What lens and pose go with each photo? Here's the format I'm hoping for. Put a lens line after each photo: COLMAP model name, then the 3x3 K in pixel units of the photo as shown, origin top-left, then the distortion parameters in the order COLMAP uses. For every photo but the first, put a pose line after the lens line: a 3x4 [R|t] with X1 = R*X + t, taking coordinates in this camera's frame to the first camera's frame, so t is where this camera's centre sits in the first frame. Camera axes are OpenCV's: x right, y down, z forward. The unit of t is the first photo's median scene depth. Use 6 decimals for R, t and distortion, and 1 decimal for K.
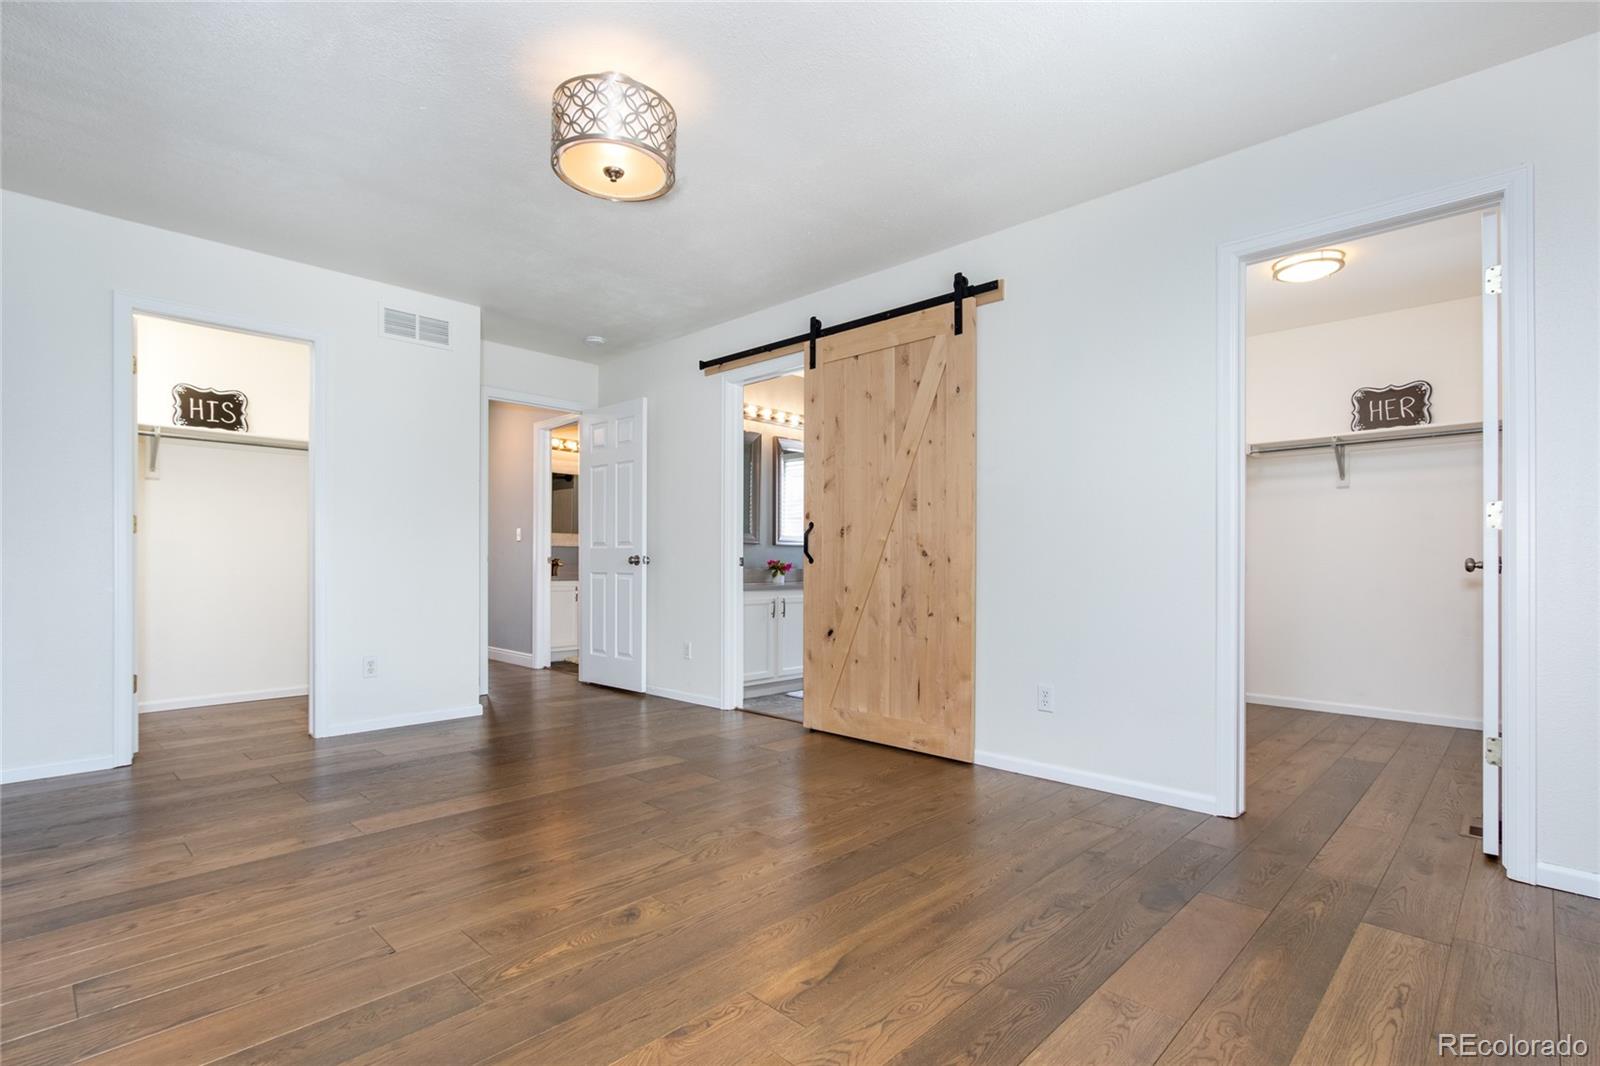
lens RADIAL K [[752.8, 0, 800.7], [0, 752.8, 548.7], [0, 0, 1]] dist [0.005880, 0.001047]
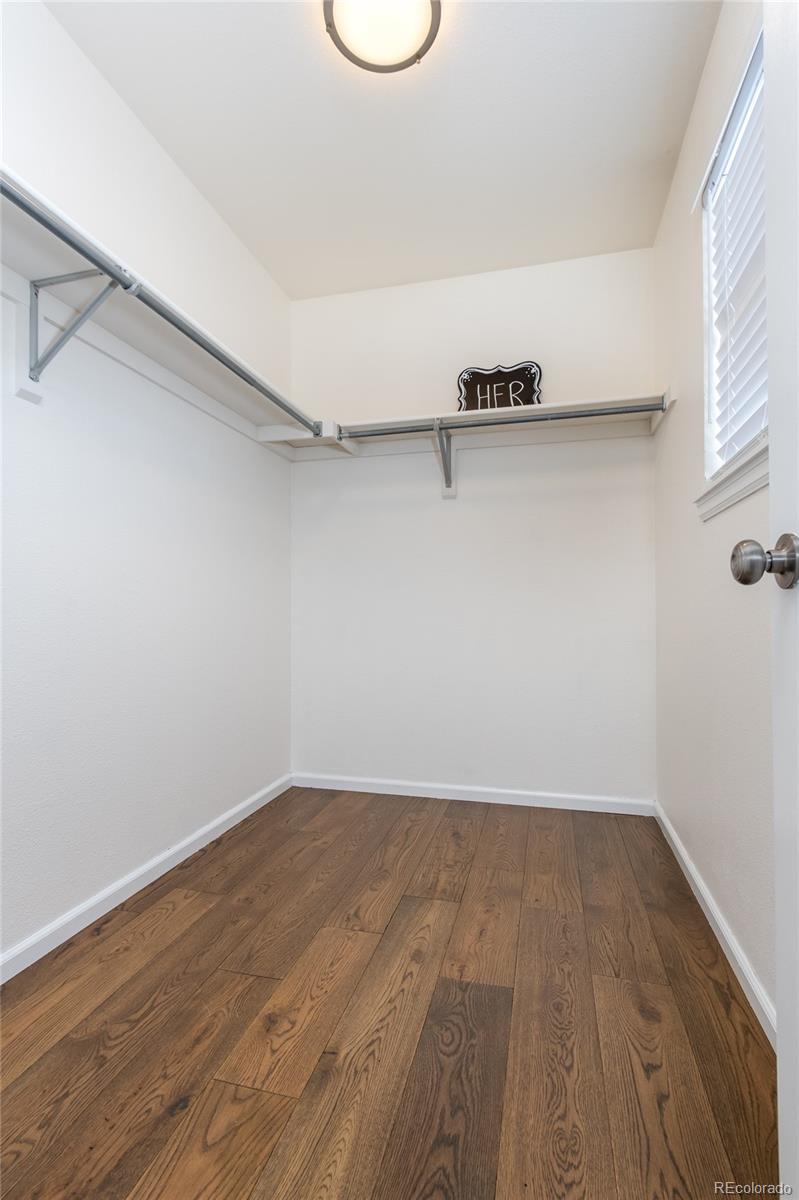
lens RADIAL K [[564.6, 0, 399.5], [0, 564.6, 601.6], [0, 0, 1]] dist [0.005880, 0.001047]
pose [[0.870116, -0.003173, 0.492836, 0.416457], [0.004676, 0.999987, -0.001817, 0.024149], [-0.492824, 0.003885, 0.870120, 0.561265]]
